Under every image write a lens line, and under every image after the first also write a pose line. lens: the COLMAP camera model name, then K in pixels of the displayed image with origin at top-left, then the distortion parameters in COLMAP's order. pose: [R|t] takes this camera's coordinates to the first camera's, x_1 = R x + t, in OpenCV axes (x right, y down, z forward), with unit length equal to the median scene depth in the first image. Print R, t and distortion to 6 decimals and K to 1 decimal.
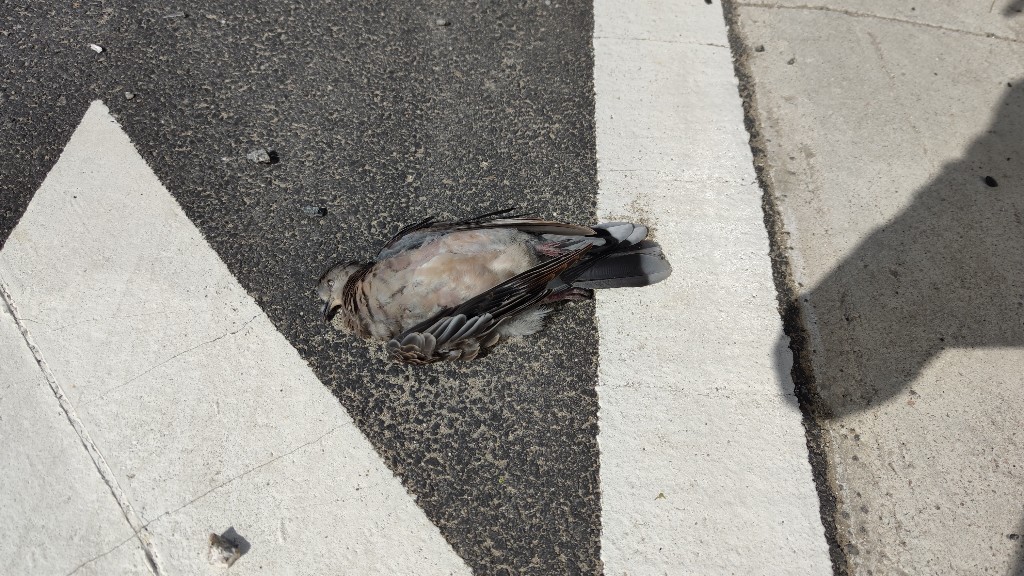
lens RADIAL K [[747.7, 0, 512.0], [0, 747.7, 288.0], [0, 0, 1]] dist [0.004419, -0.041547]
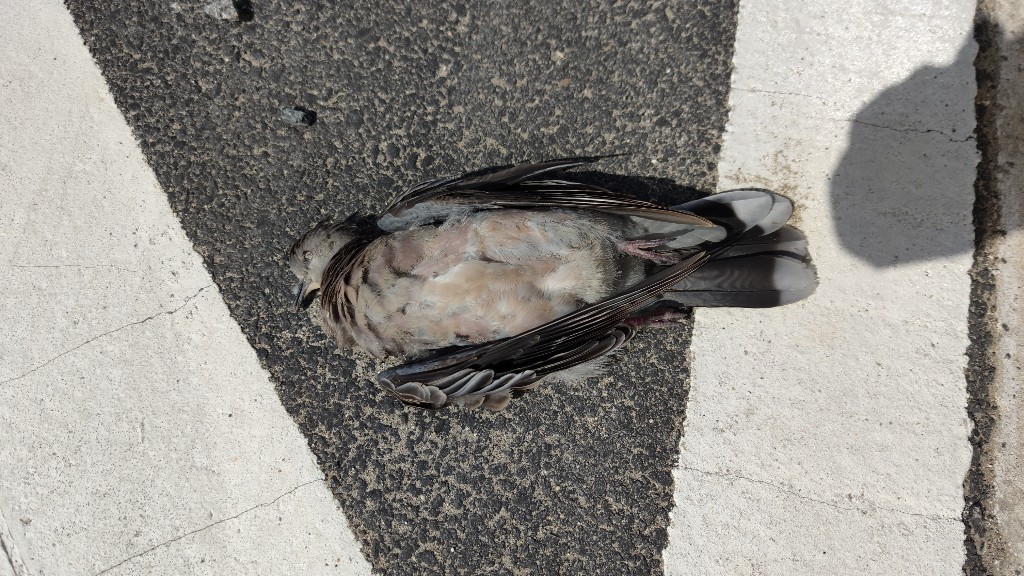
lens RADIAL K [[747.7, 0, 512.0], [0, 747.7, 288.0], [0, 0, 1]] dist [0.004419, -0.041547]
pose [[0.990130, 0.128975, -0.054838, -0.017829], [-0.102662, 0.933830, 0.342670, -0.231479], [0.095405, -0.333658, 0.937854, 0.372440]]
